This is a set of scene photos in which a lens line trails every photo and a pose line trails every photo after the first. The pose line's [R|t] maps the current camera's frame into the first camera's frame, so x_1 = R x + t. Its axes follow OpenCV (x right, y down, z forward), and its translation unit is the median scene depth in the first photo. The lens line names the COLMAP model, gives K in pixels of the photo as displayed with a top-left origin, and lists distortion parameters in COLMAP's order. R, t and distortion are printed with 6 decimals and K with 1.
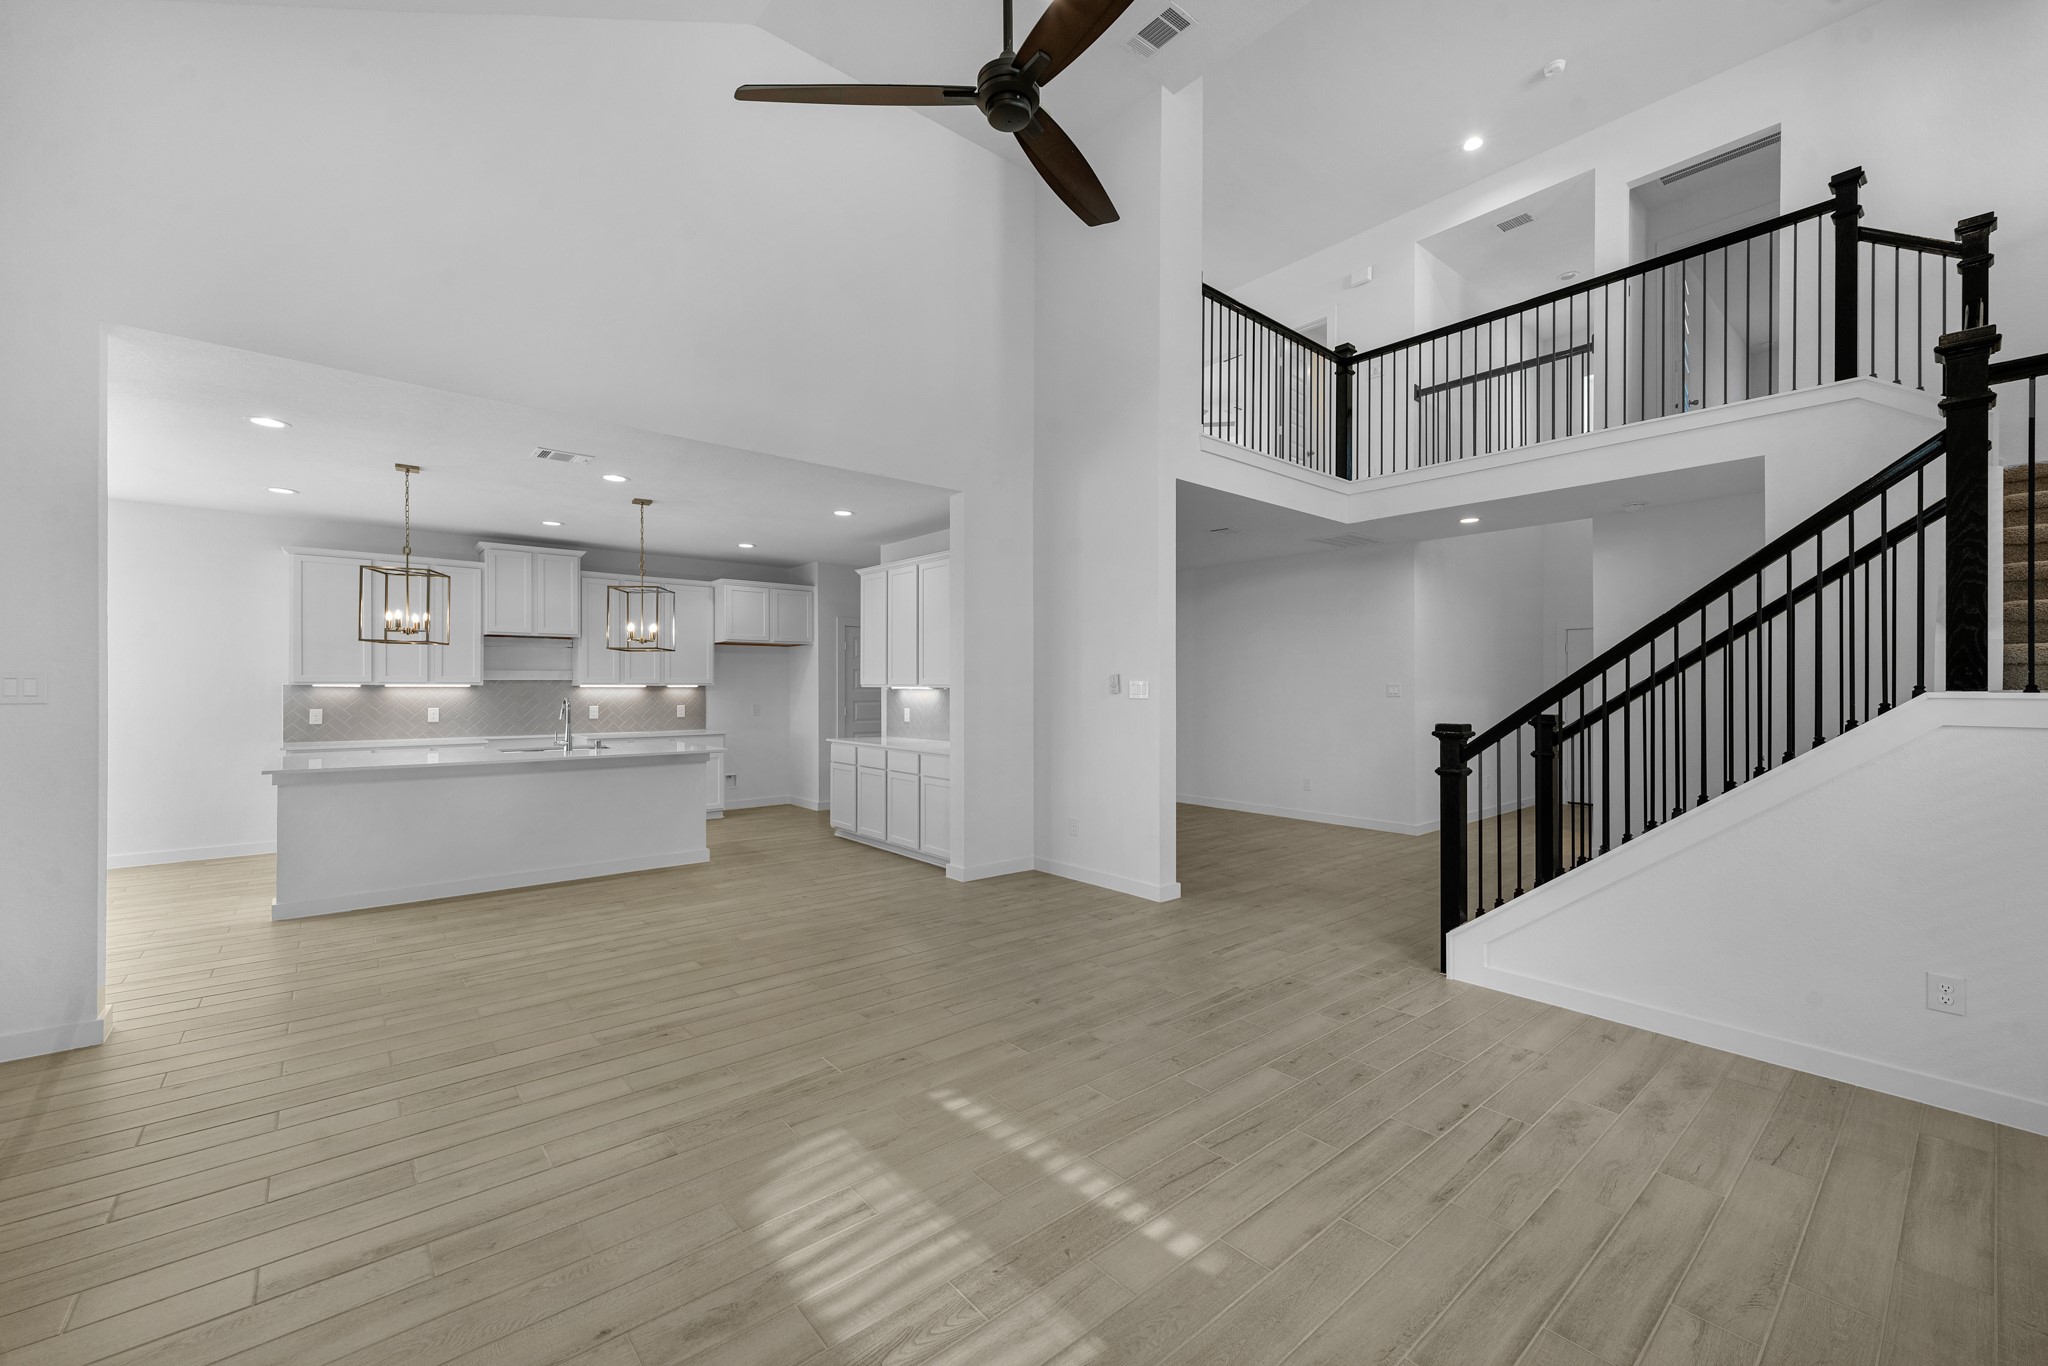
lens RADIAL K [[839.8, 0, 1022.9], [0, 839.8, 687.3], [0, 0, 1]] dist [-0.004779, -0.000712]
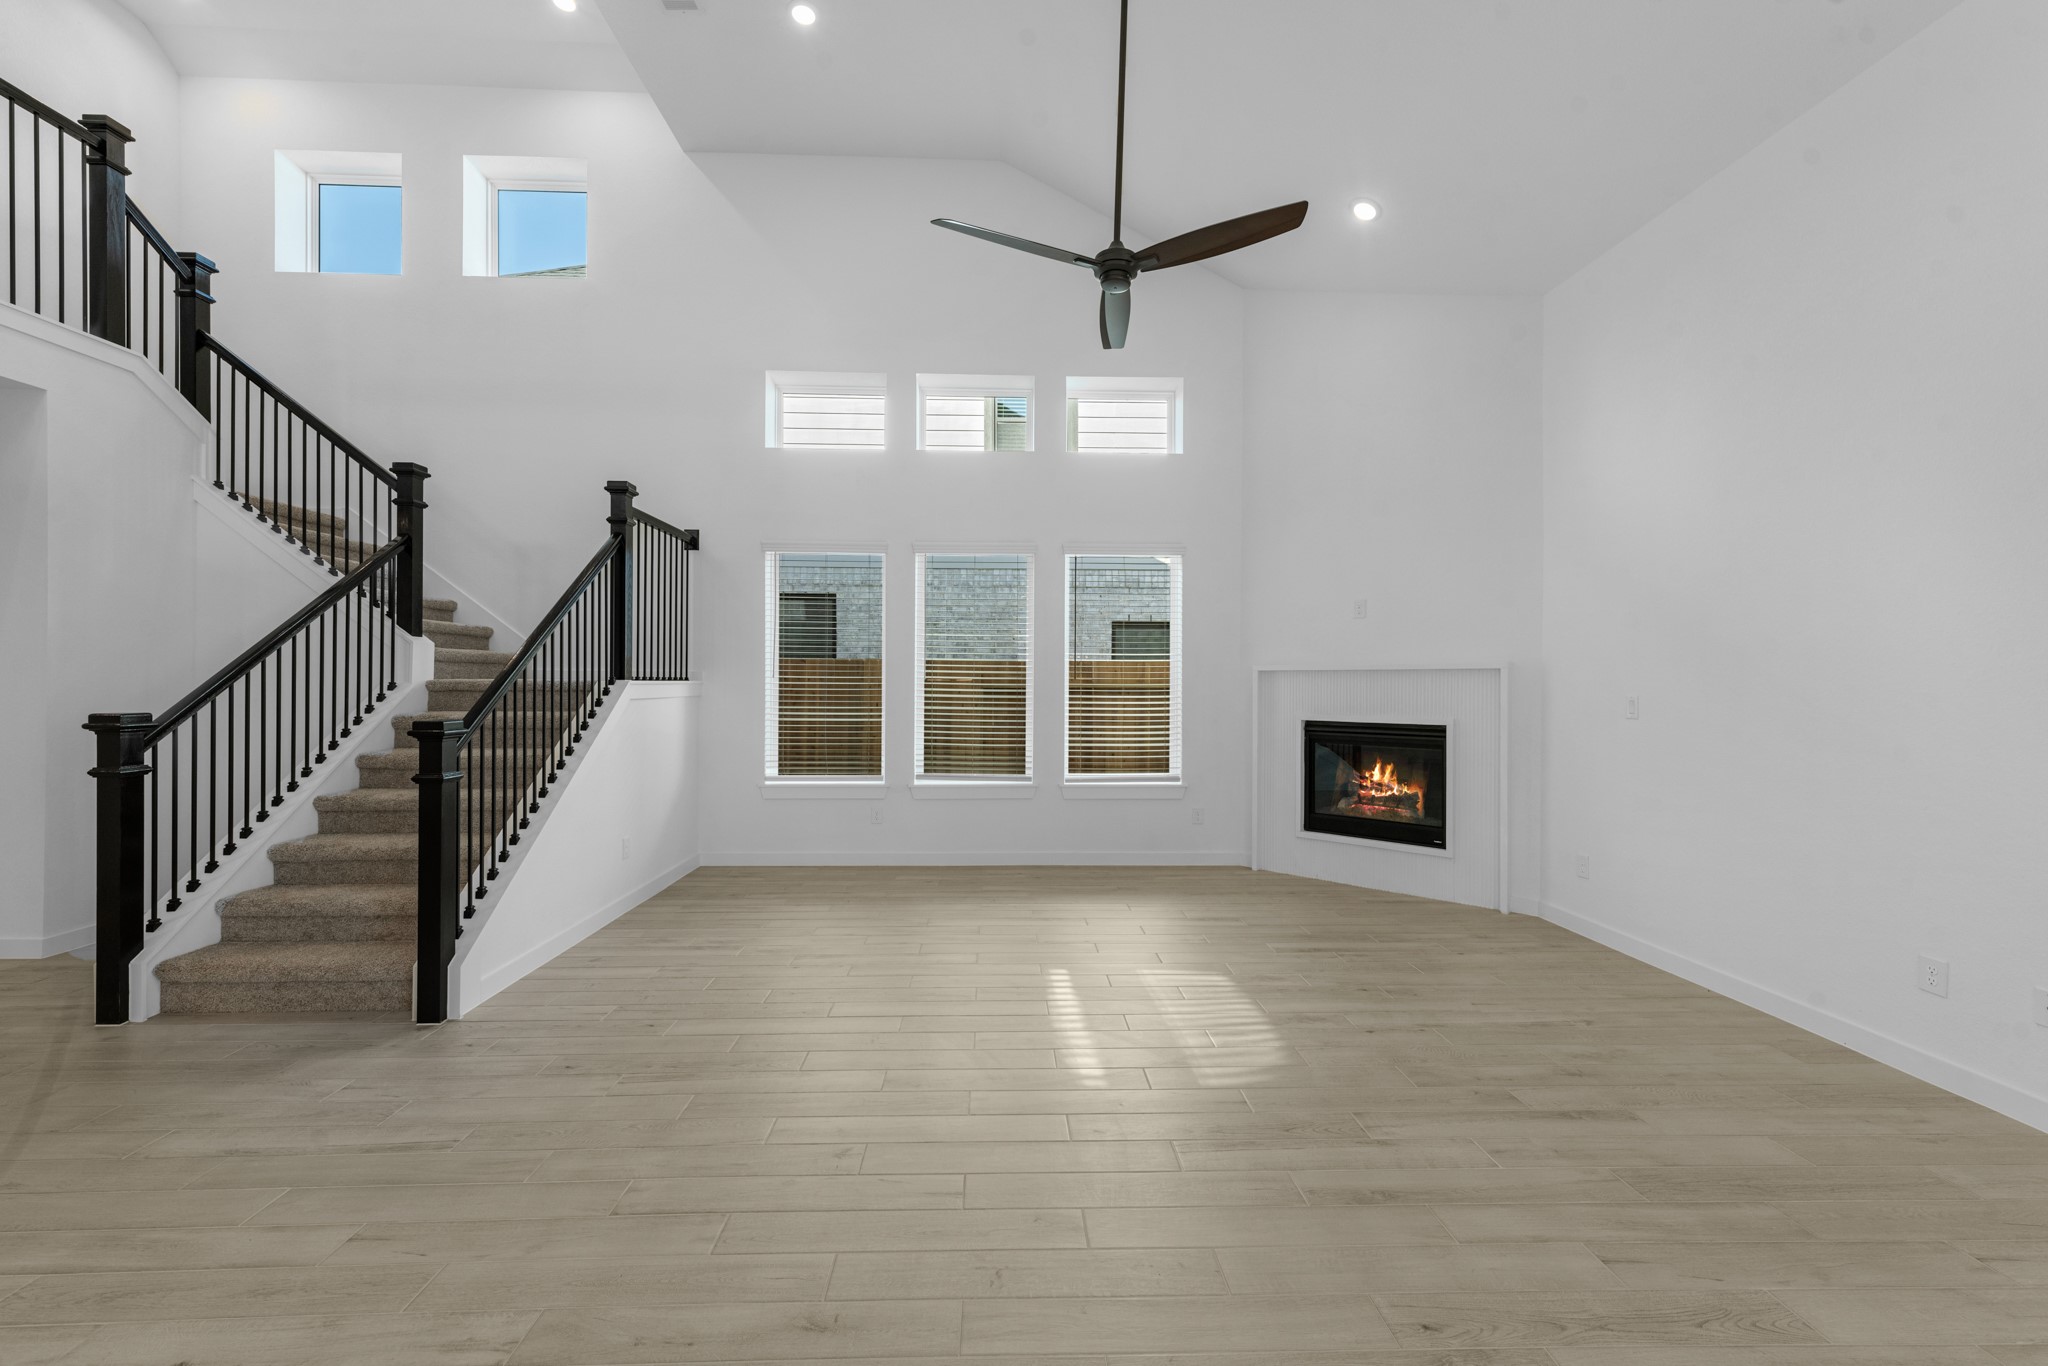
lens RADIAL K [[839.8, 0, 1013.7], [0, 839.8, 675.1], [0, 0, 1]] dist [-0.004779, -0.000712]
pose [[-0.790837, -0.004436, 0.612011, -0.620418], [-0.008991, 0.999950, -0.004369, -0.003148], [-0.611961, -0.008958, -0.790837, 1.815698]]
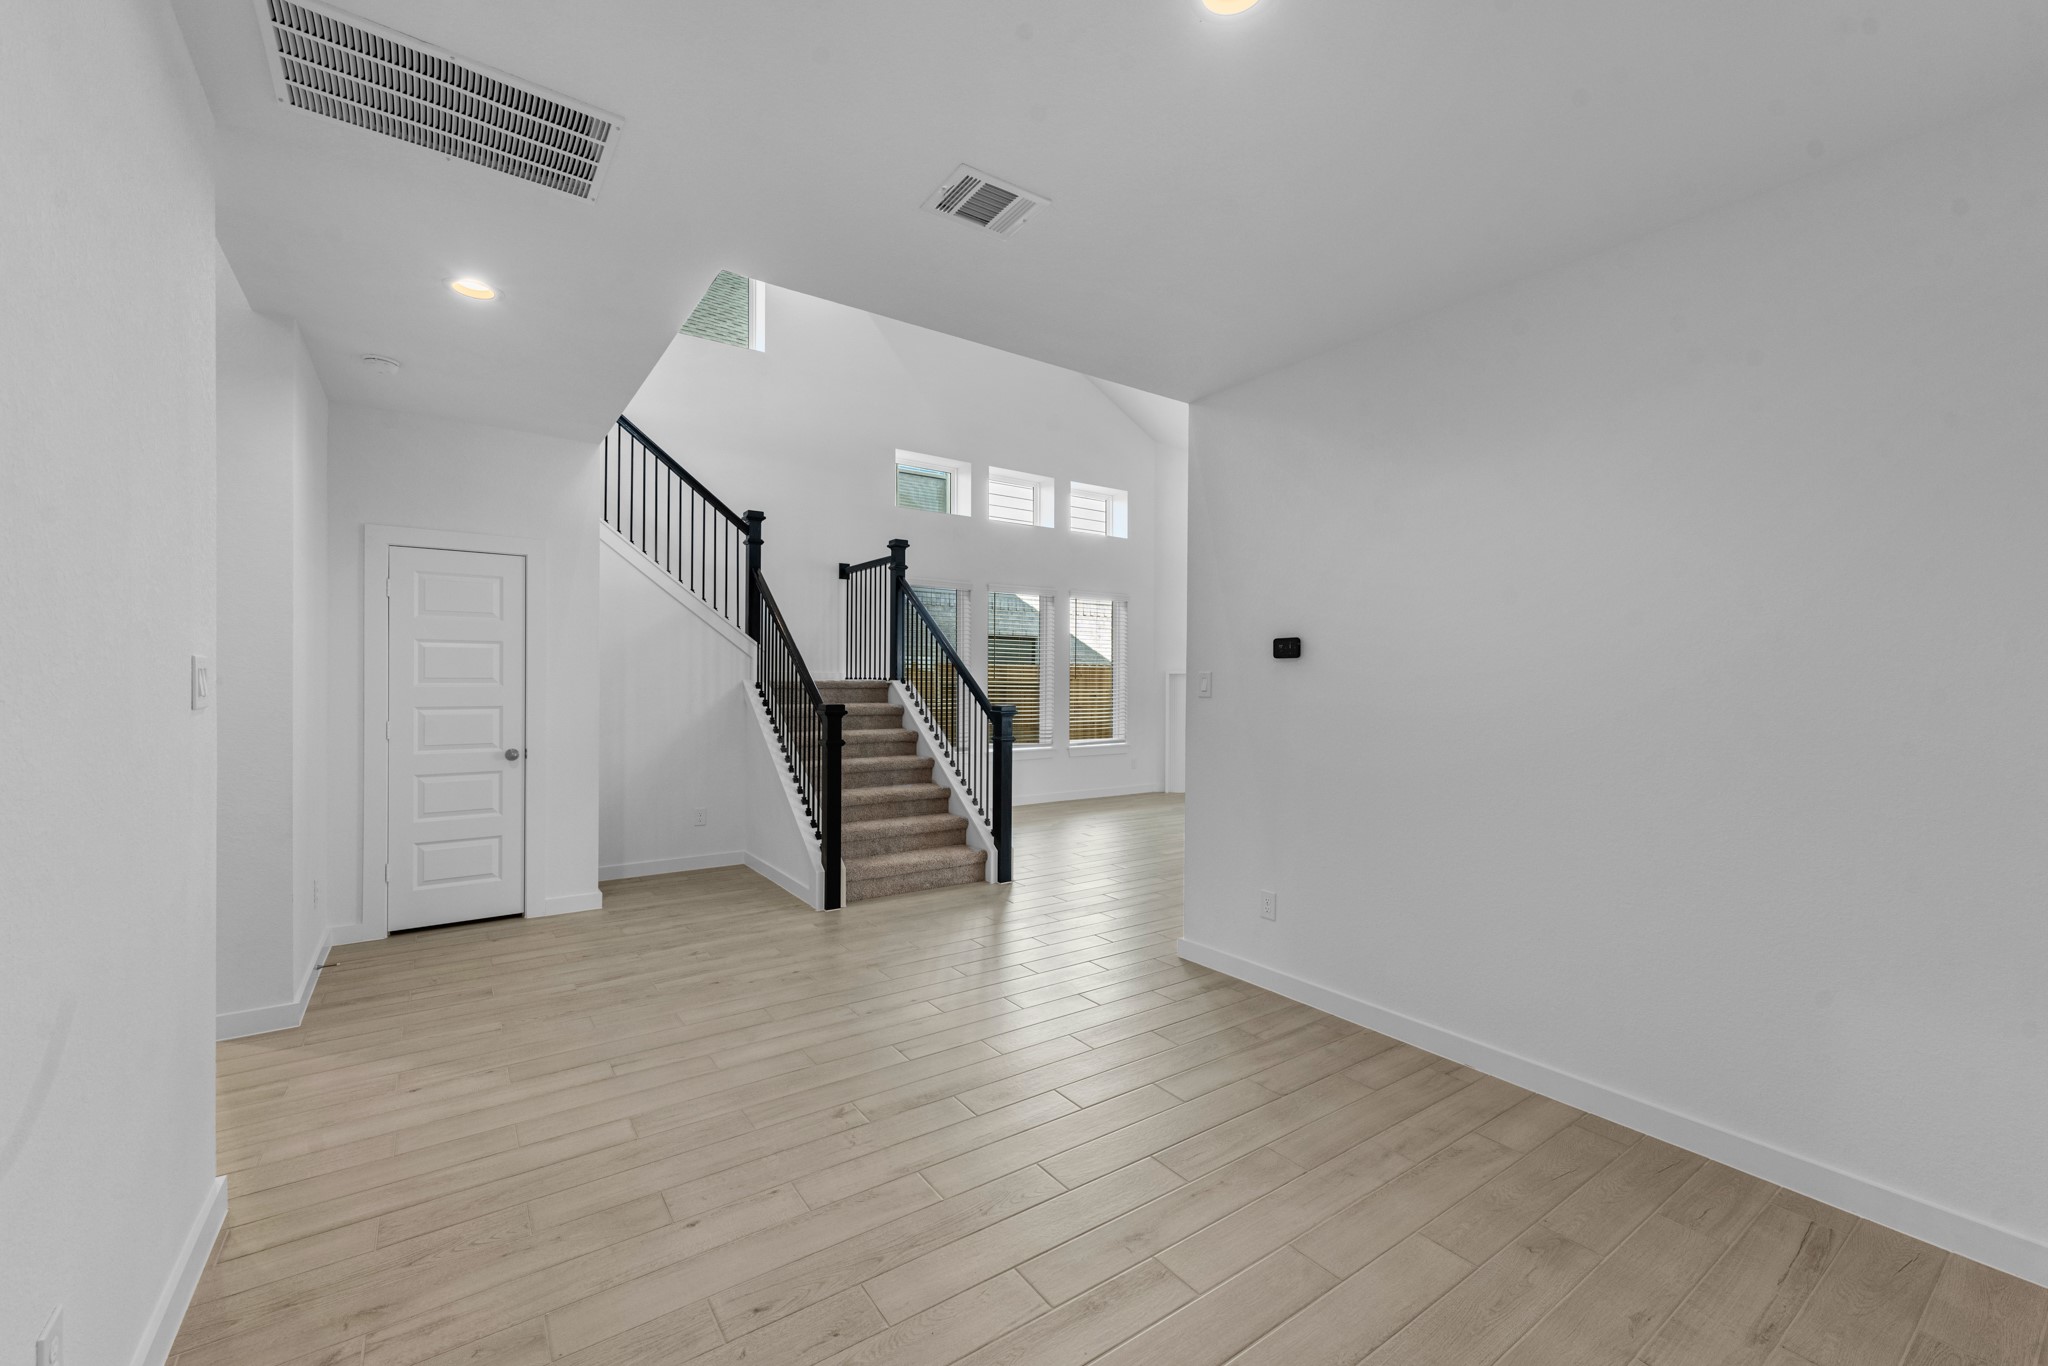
lens RADIAL K [[839.8, 0, 1028.1], [0, 839.8, 686.1], [0, 0, 1]] dist [-0.004779, -0.000712]
pose [[-0.996695, -0.012051, 0.080341, 0.481643], [-0.011405, 0.999899, 0.008498, -0.001936], [-0.080436, 0.007553, -0.996731, 3.323066]]
